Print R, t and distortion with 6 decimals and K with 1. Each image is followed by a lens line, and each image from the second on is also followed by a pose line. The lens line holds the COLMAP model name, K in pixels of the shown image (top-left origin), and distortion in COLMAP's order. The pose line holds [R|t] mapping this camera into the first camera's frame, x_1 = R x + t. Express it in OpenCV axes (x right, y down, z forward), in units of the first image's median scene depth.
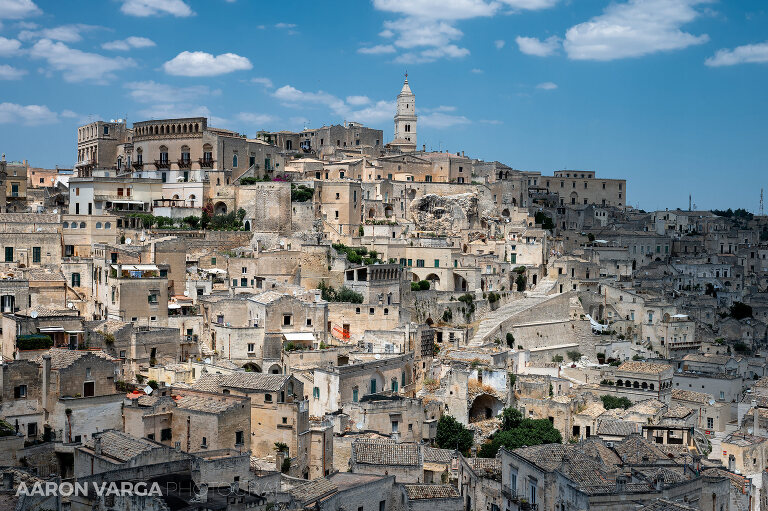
lens RADIAL K [[1044.9, 0, 385.0], [0, 1044.9, 256.4], [0, 0, 1]] dist [-0.010468, 0.000000]
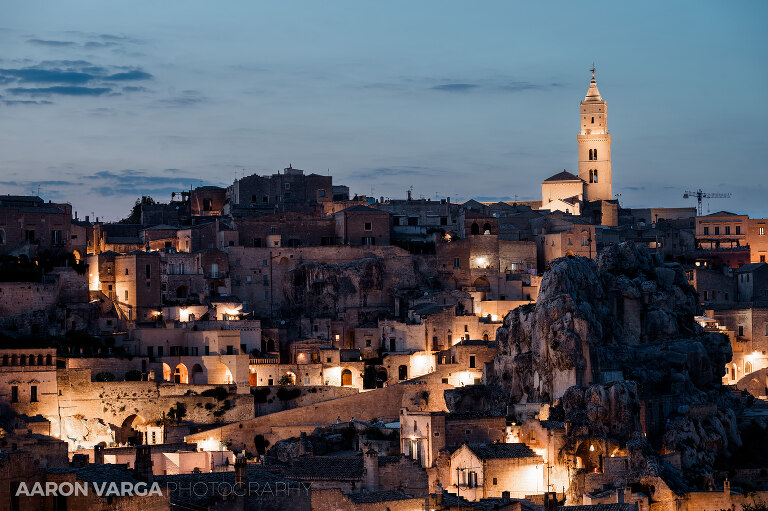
lens RADIAL K [[2221.8, 0, 384.7], [0, 2221.8, 251.4], [0, 0, 1]] dist [0.017680, 0.000000]
pose [[0.890354, -0.054394, -0.452007, 0.823169], [0.021880, 0.996802, -0.076853, 0.056451], [0.454742, 0.058536, 0.888697, -0.385641]]
